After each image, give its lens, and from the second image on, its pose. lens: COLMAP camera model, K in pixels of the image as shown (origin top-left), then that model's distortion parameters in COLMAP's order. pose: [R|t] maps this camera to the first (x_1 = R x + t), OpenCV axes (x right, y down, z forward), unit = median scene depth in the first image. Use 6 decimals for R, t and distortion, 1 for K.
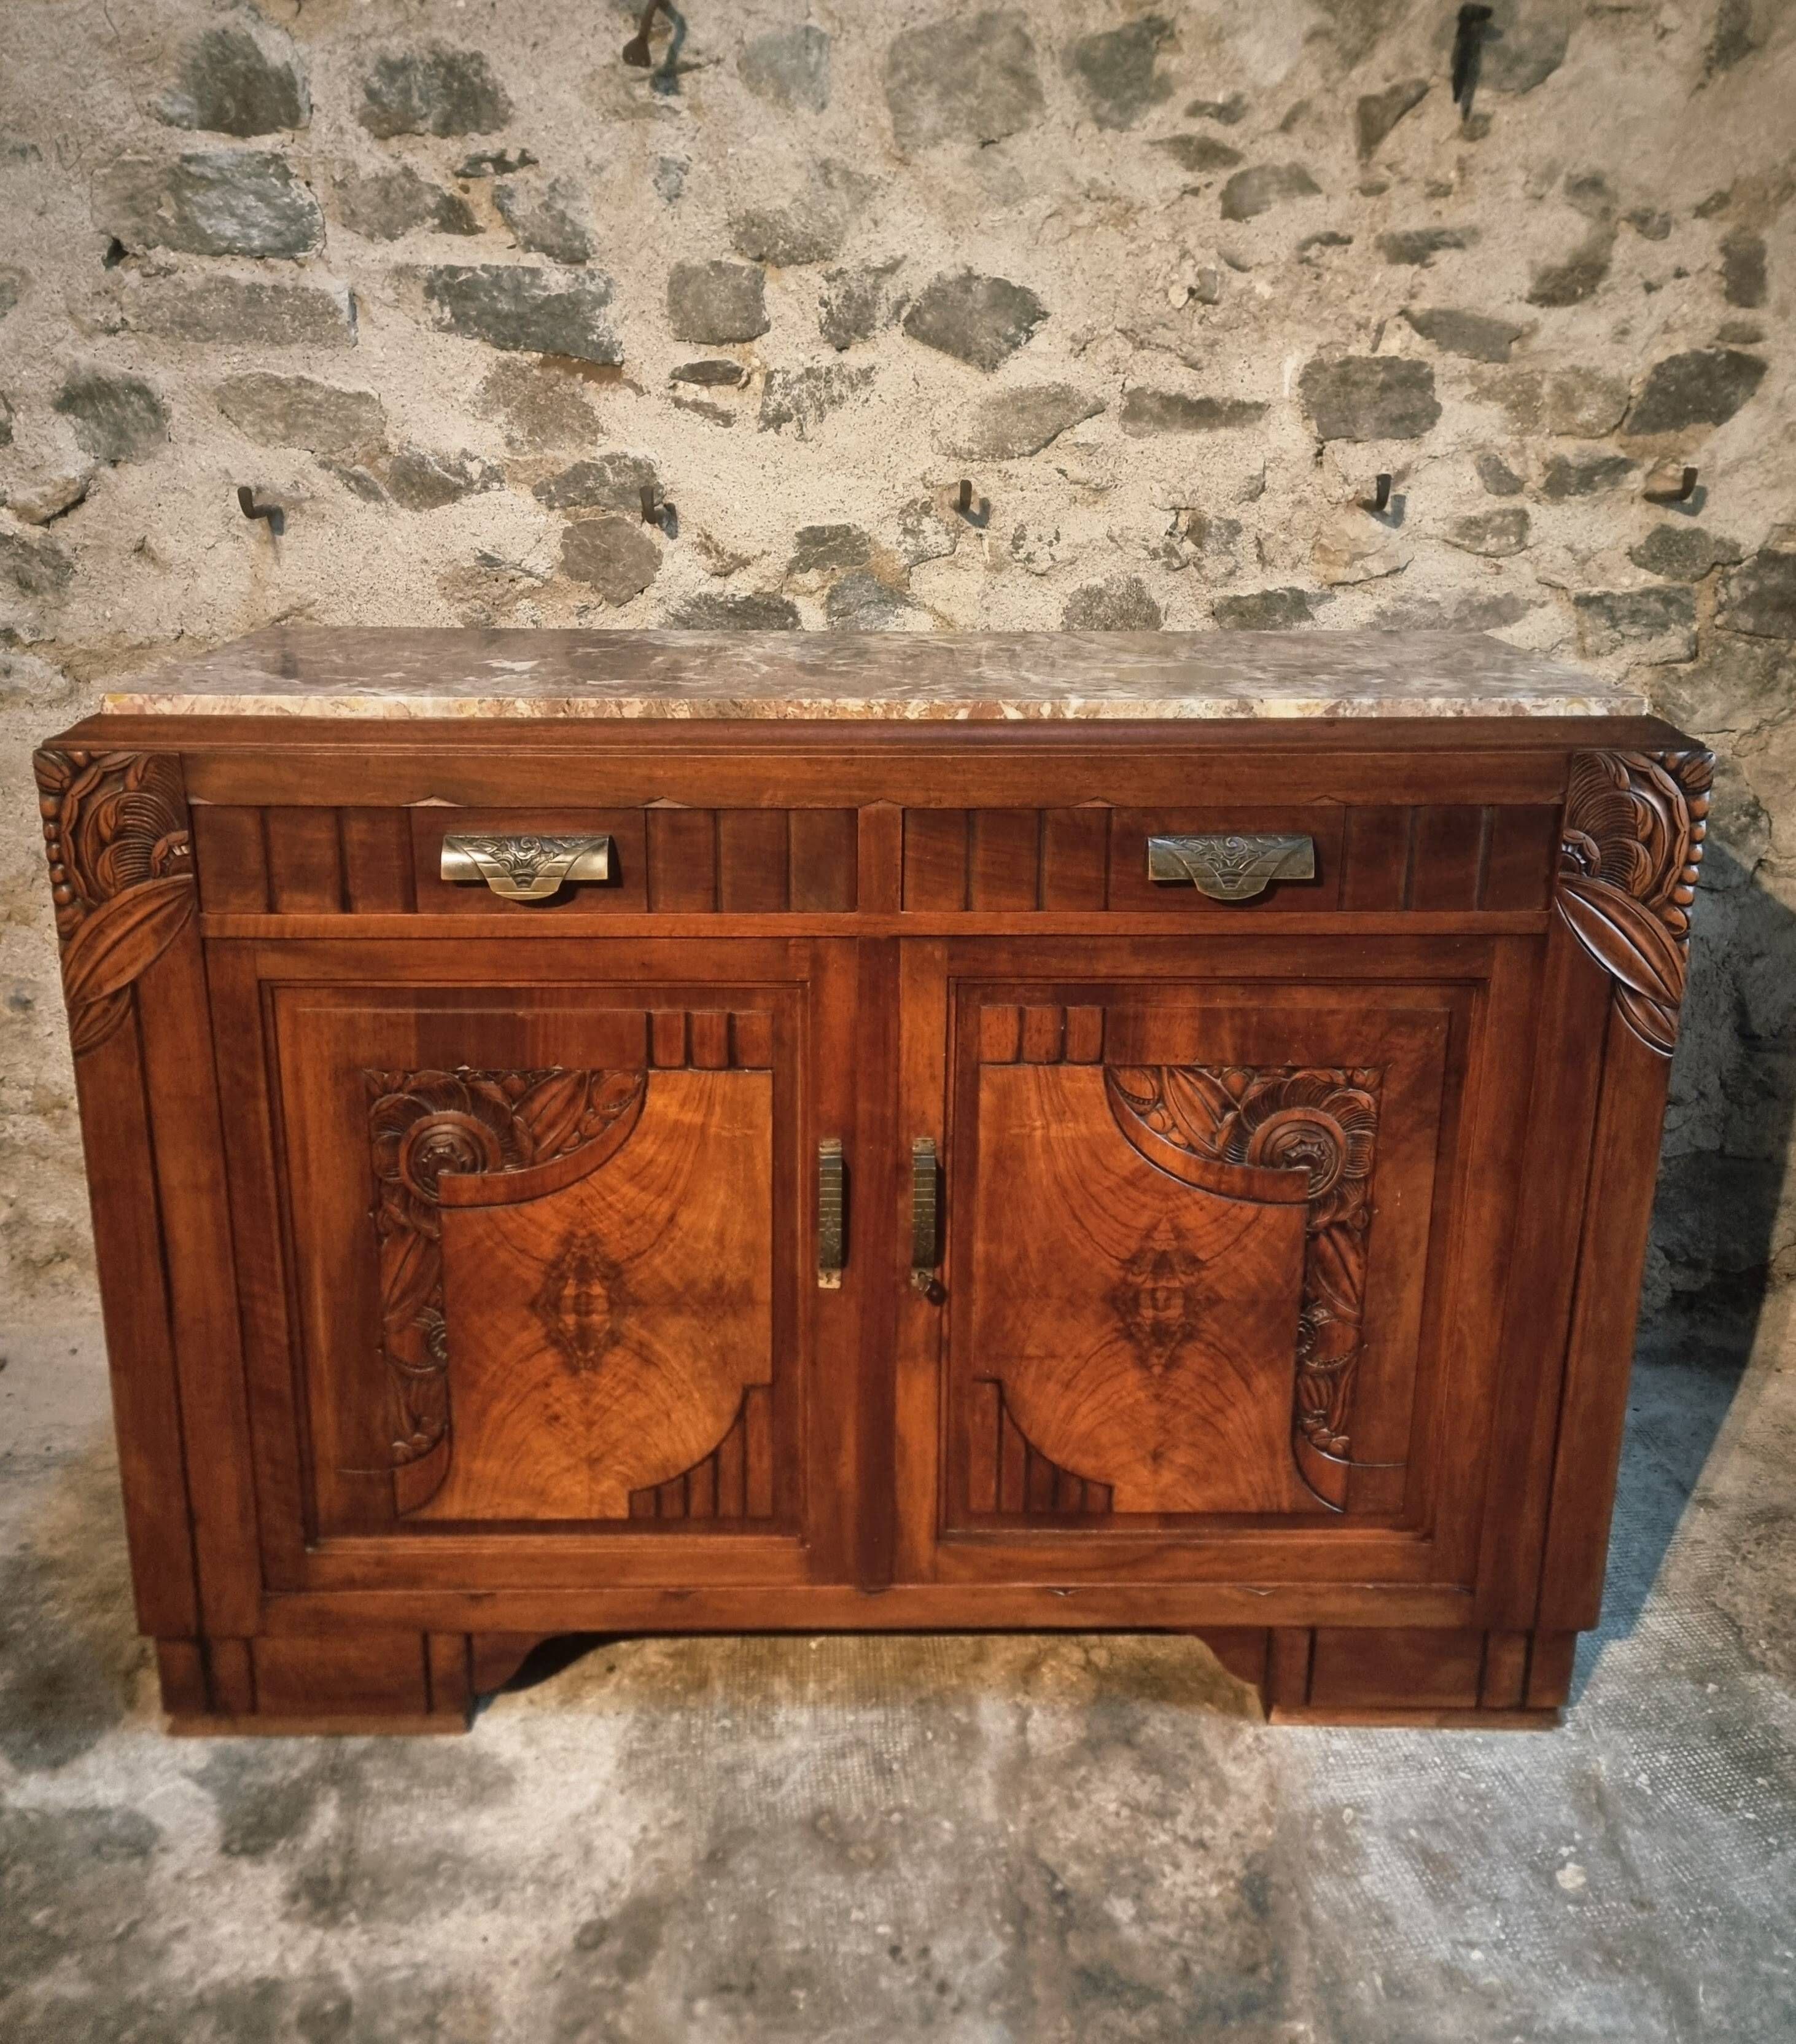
lens RADIAL K [[1678.0, 0, 870.8], [0, 1678.0, 855.8], [0, 0, 1]] dist [0.084088, -0.088117]
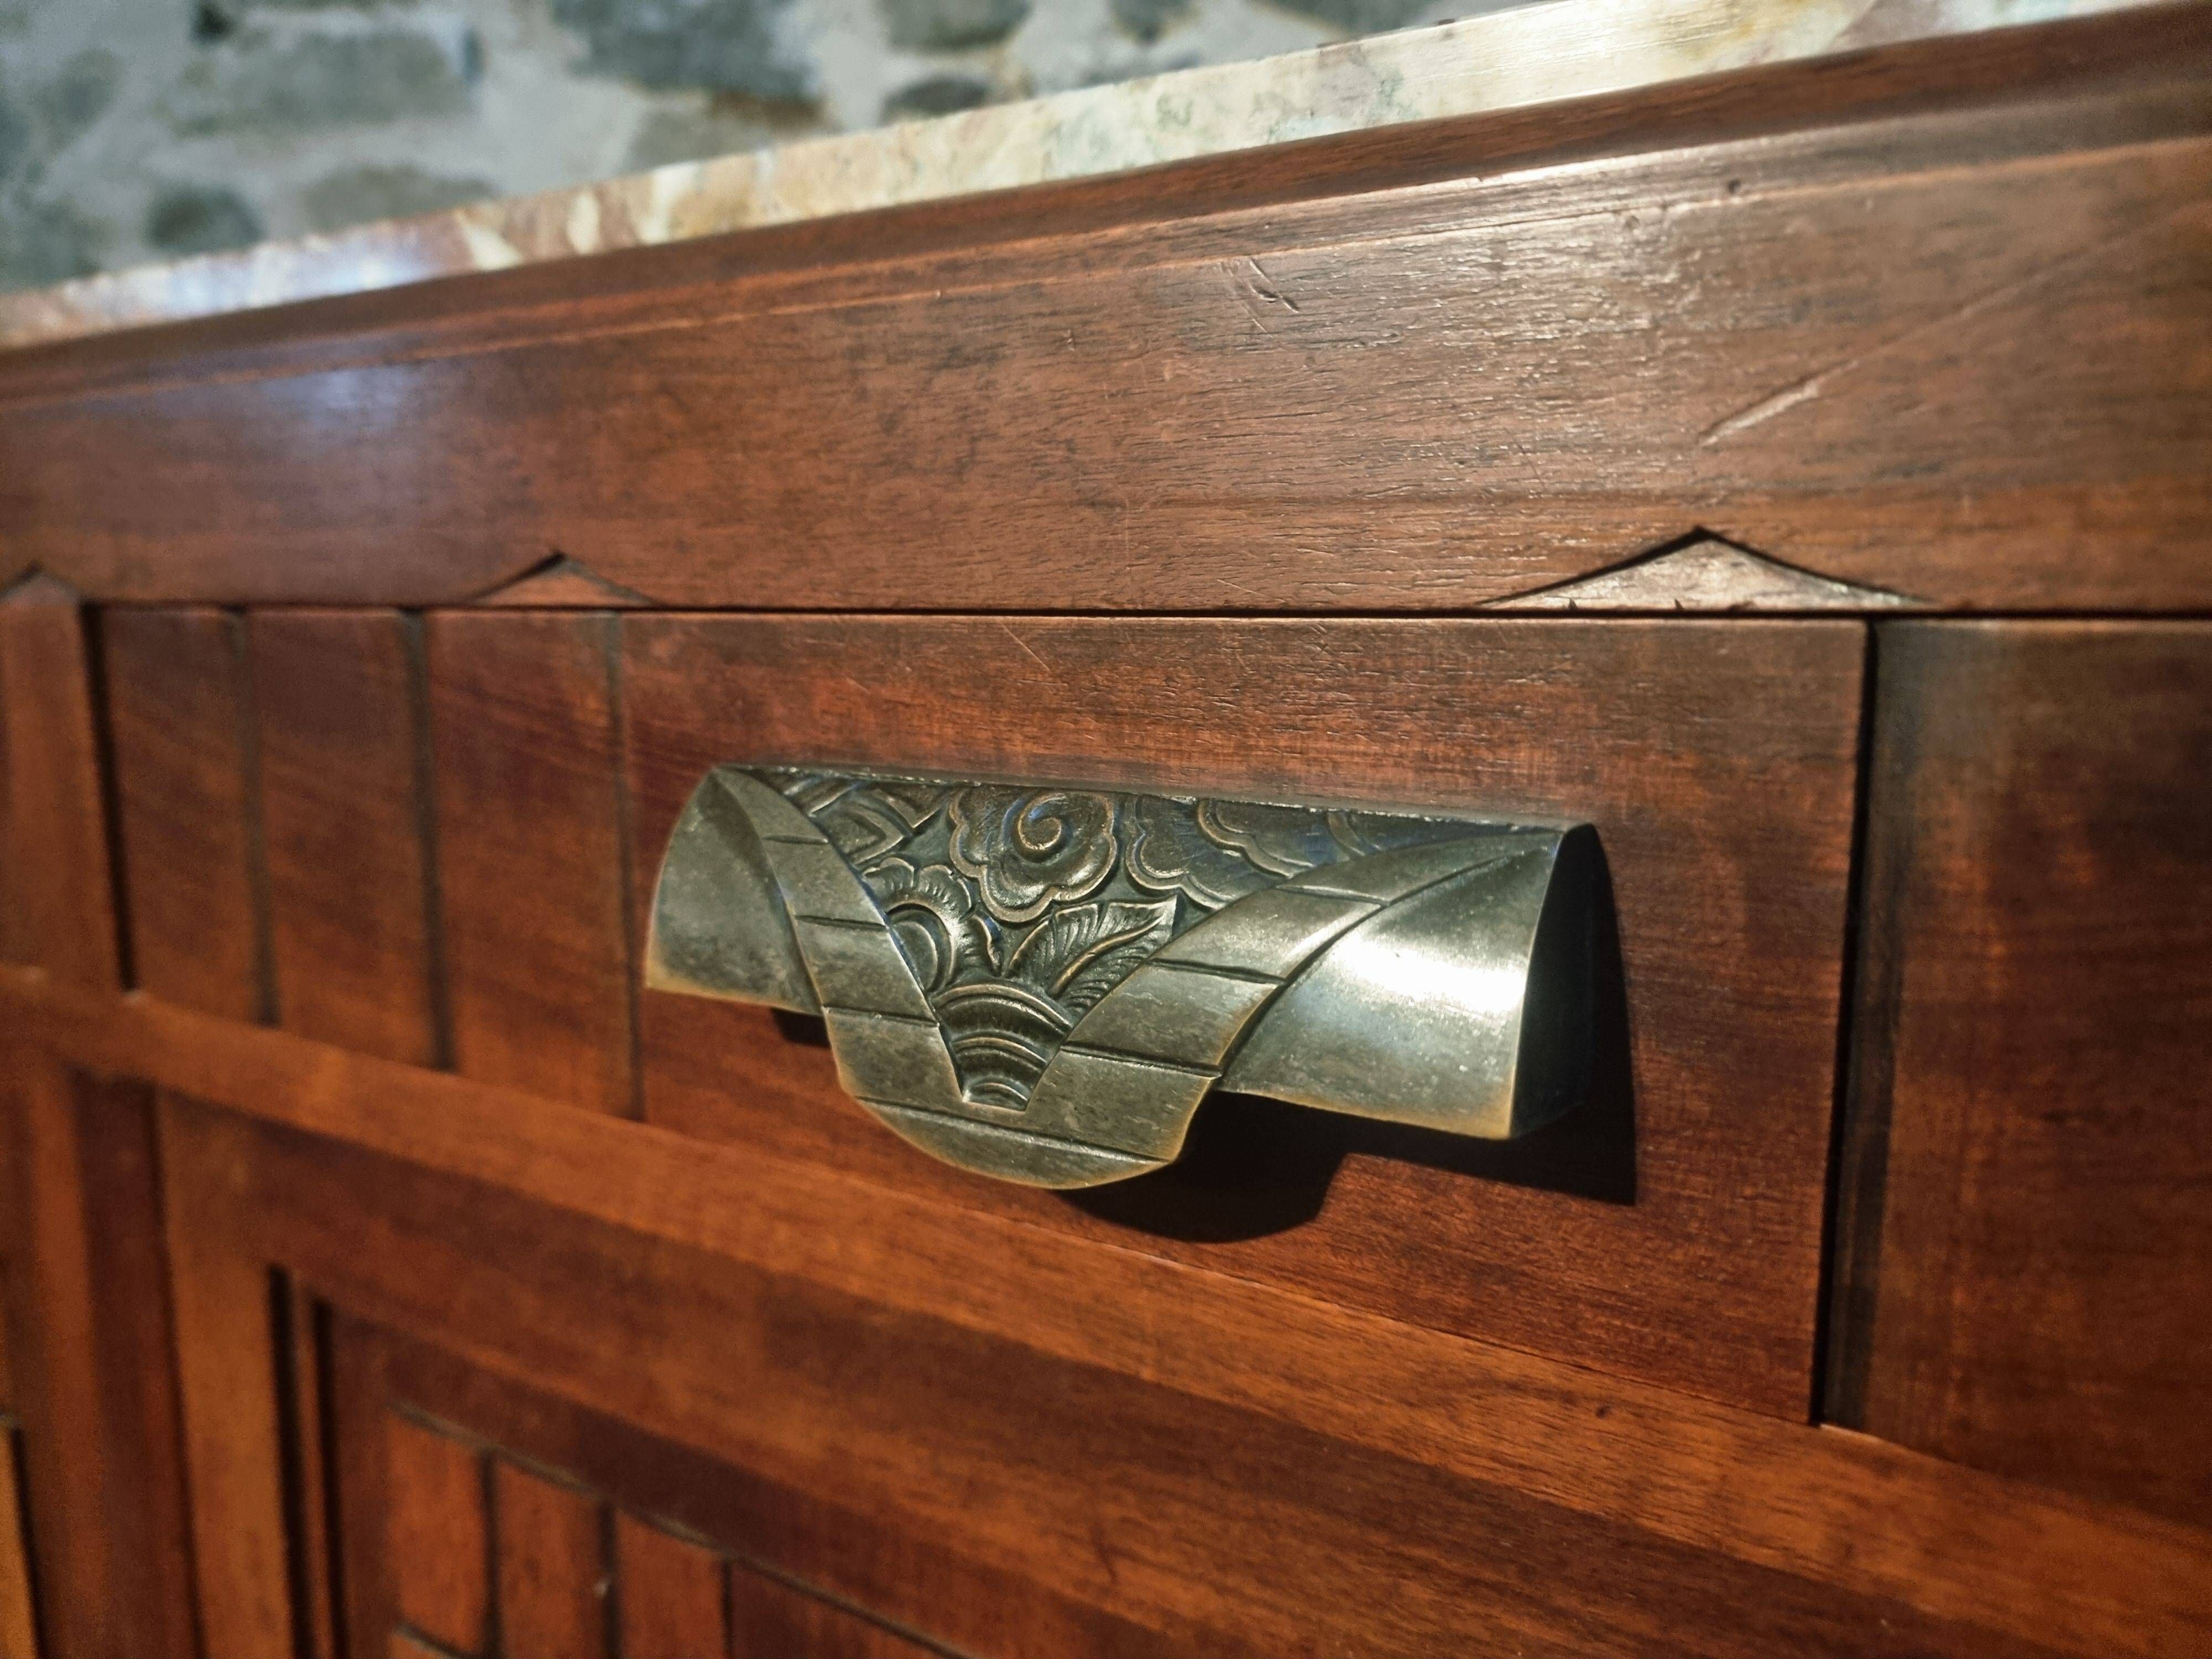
lens RADIAL K [[1577.8, 0, 1100.5], [0, 1577.8, 800.6], [0, 0, 1]] dist [0.068249, -0.061982]
pose [[0.954091, 0.027735, -0.298229, 0.148779], [-0.064121, 0.991533, -0.112923, 0.038879], [0.292572, 0.126861, 0.947791, 0.490604]]
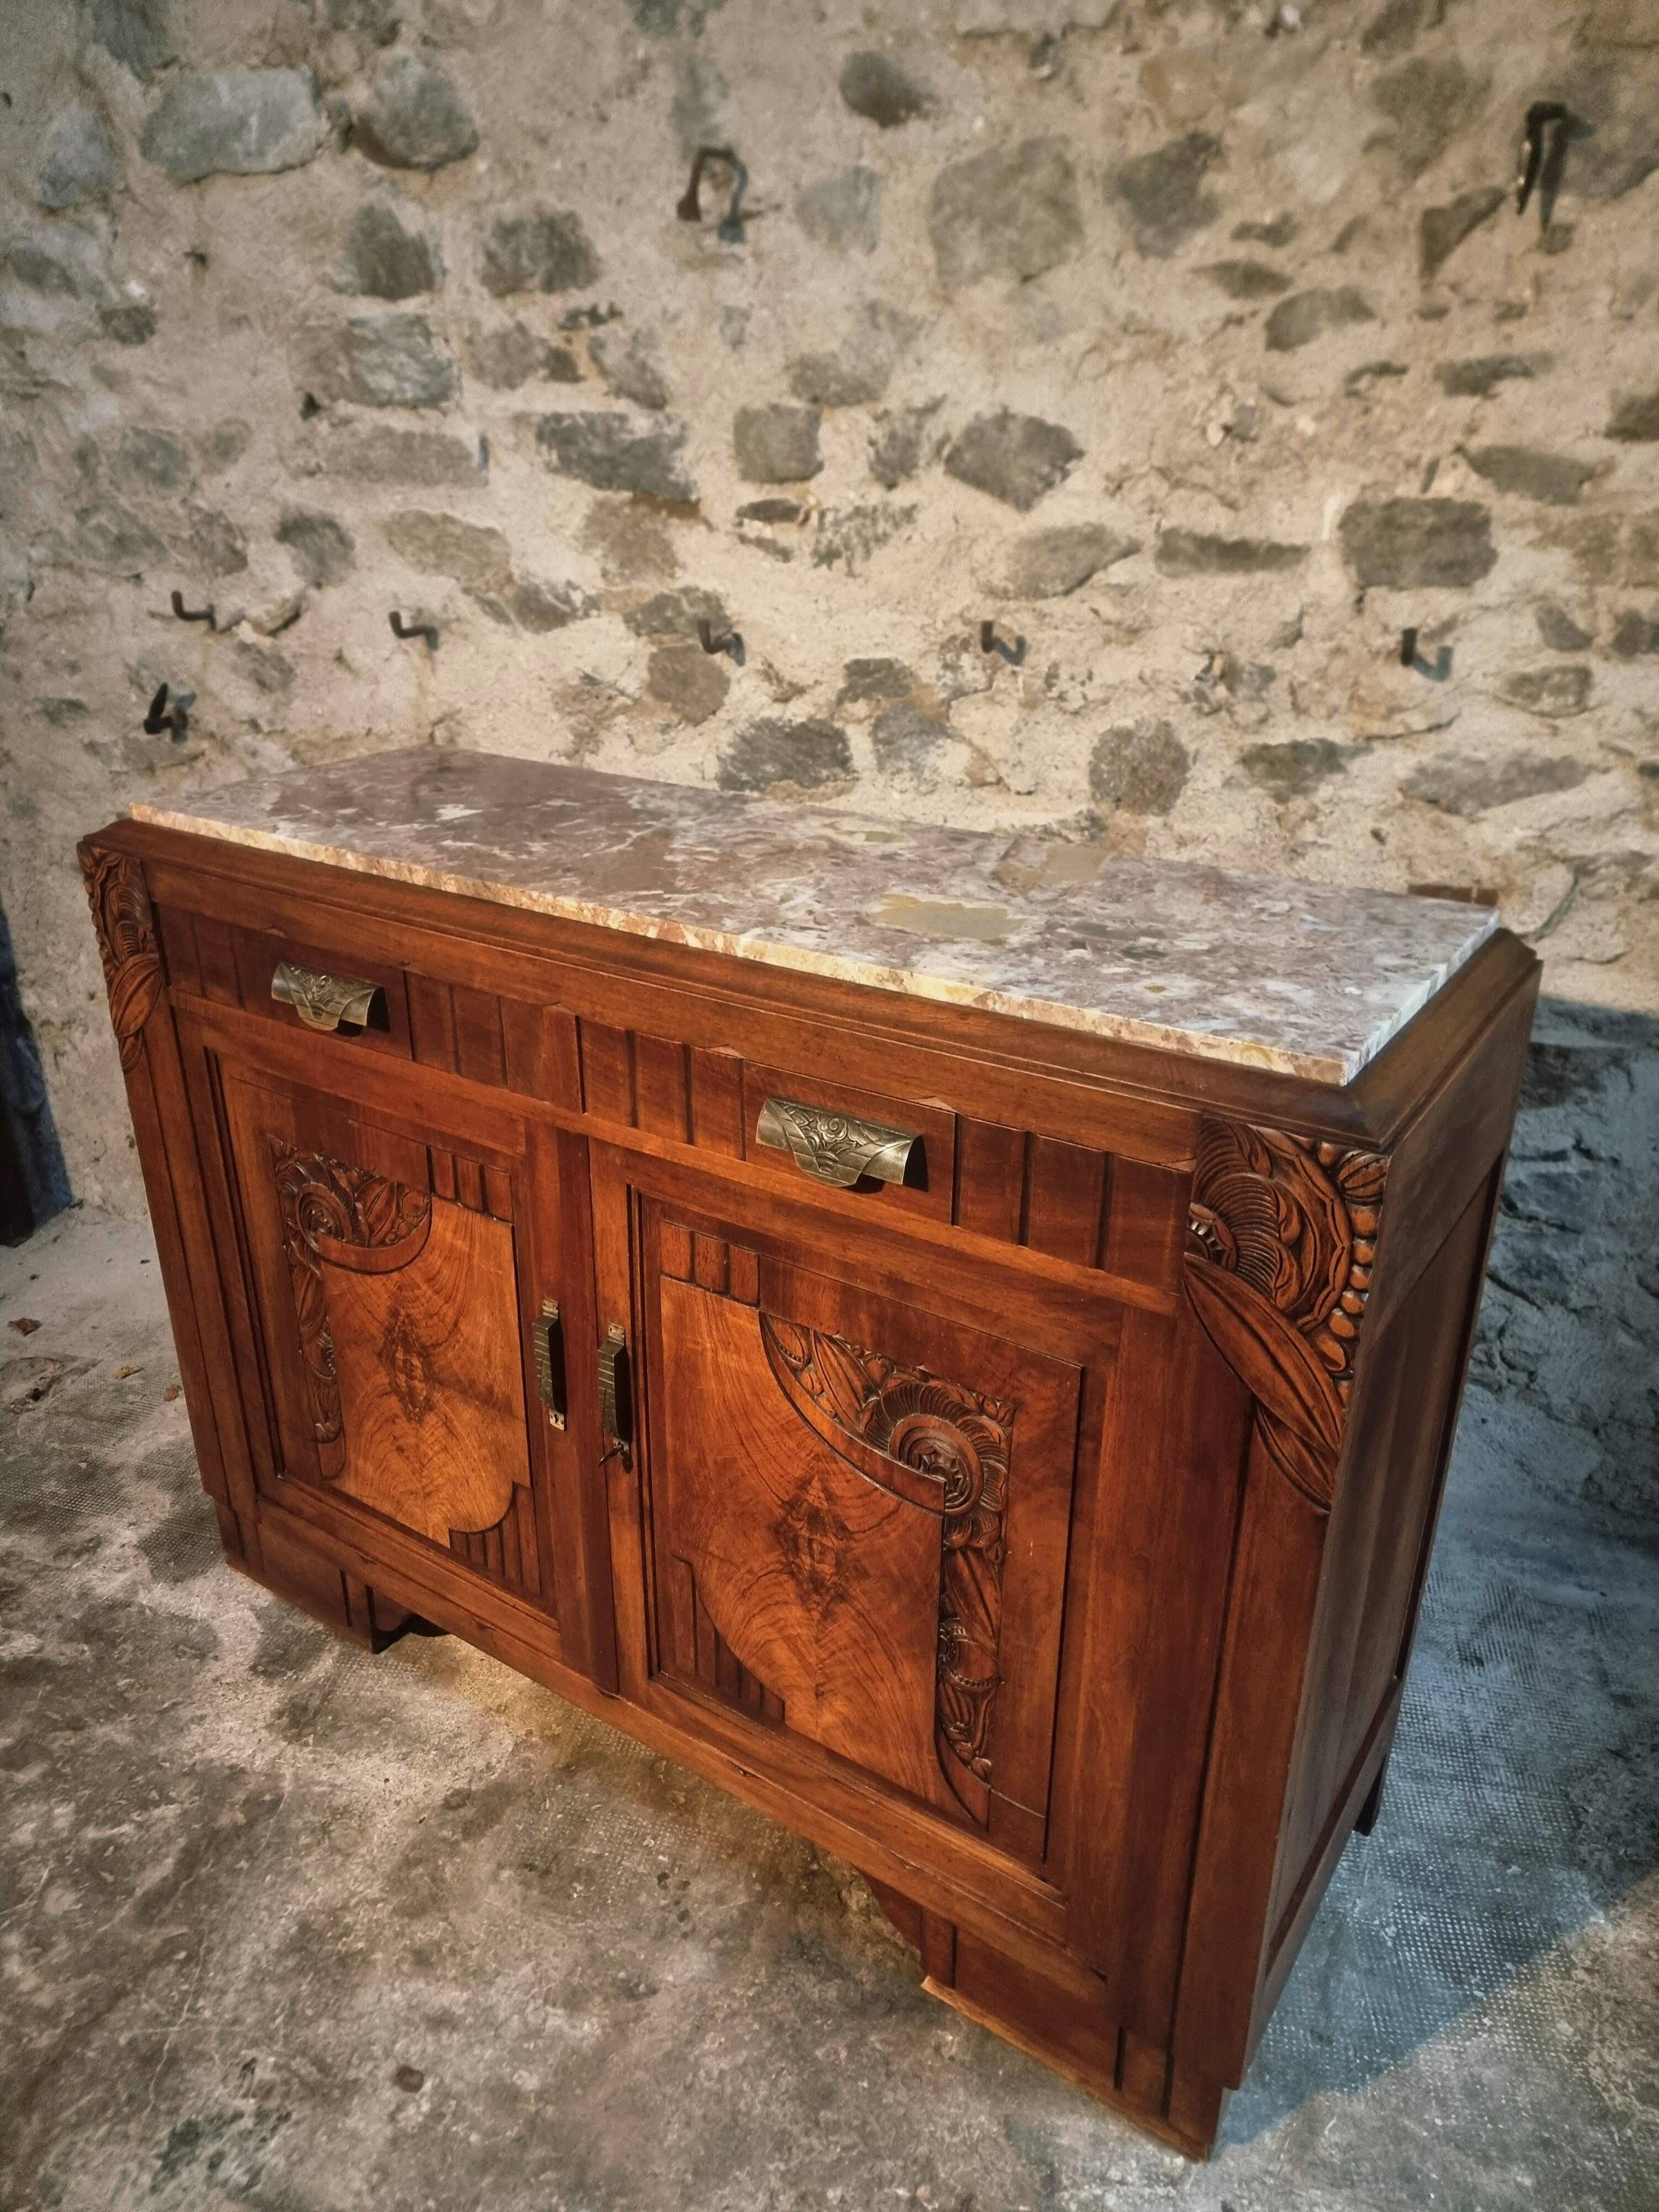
lens RADIAL K [[1529.8, 0, 811.3], [0, 1529.8, 1099.1], [0, 0, 1]] dist [0.064406, -0.058159]
pose [[0.941521, 0.124988, -0.312916, 0.287673], [-0.078364, 0.984418, 0.157420, -0.073518], [0.327716, -0.123693, 0.936644, 0.037777]]
